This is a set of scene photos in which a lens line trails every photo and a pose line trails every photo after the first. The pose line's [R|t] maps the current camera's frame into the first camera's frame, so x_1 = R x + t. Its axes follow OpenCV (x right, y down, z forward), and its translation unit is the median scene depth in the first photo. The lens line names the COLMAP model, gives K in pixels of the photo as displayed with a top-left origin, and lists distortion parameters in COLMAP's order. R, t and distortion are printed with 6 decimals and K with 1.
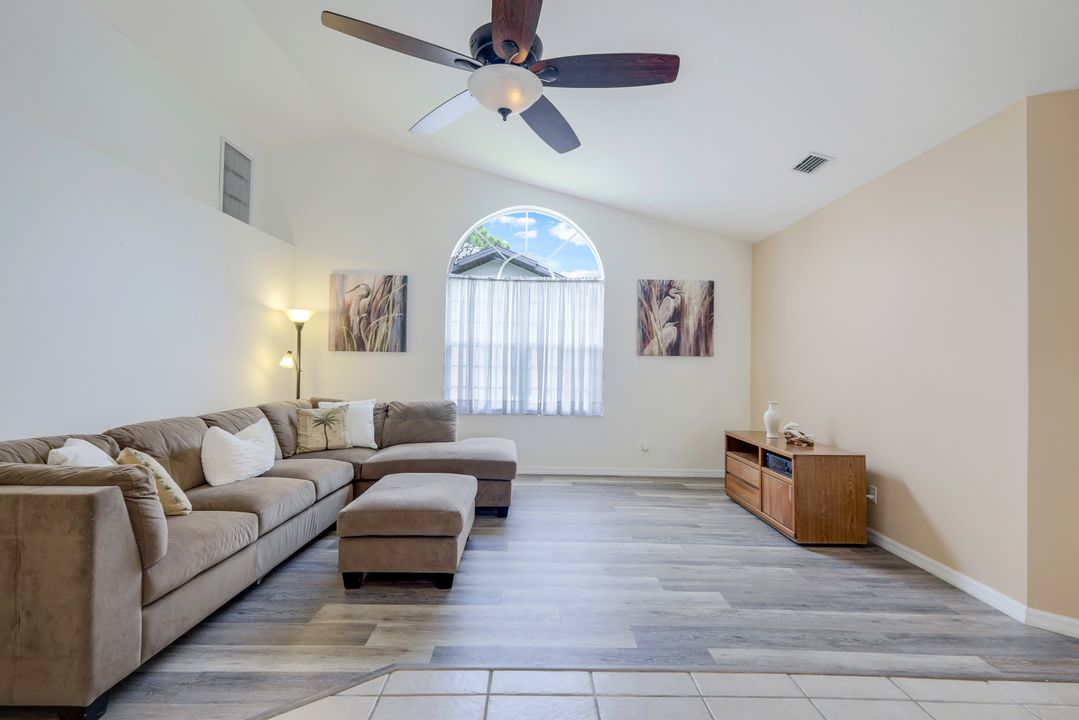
lens RADIAL K [[469.8, 0, 543.0], [0, 469.8, 357.5], [0, 0, 1]] dist [0.015523, -0.000711]
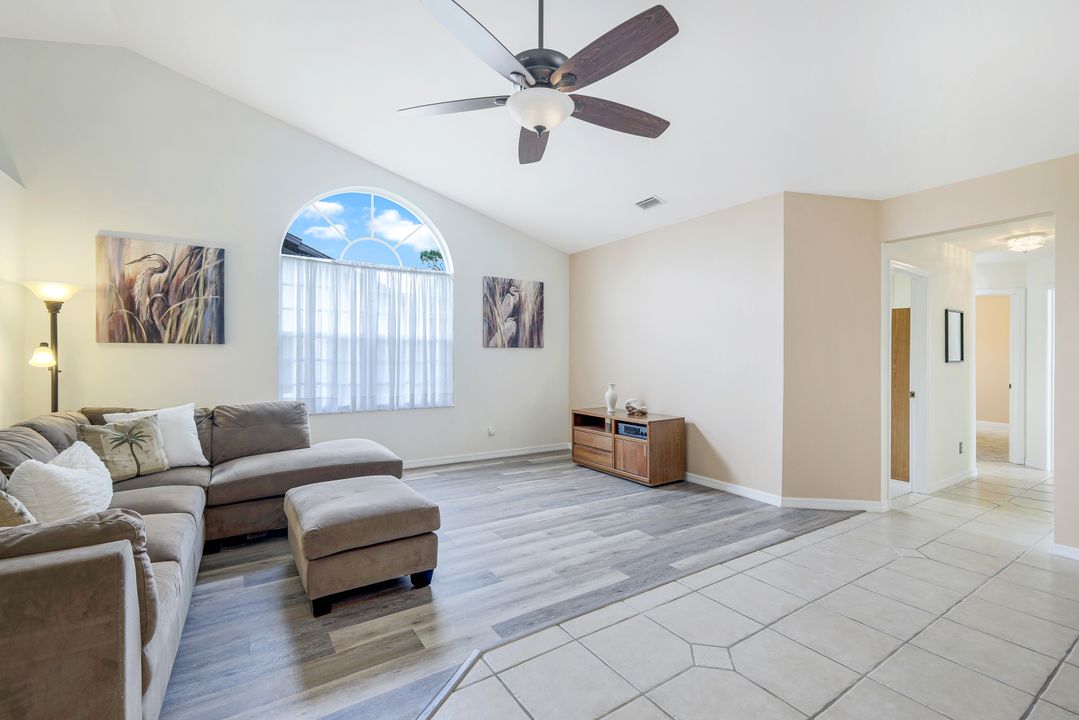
lens RADIAL K [[469.8, 0, 543.0], [0, 469.8, 357.5], [0, 0, 1]] dist [0.015523, -0.000711]
pose [[0.846296, -0.015568, 0.532486, -0.287985], [0.004435, 0.999744, 0.022181, -0.004730], [-0.532695, -0.016410, 0.846148, 0.024166]]
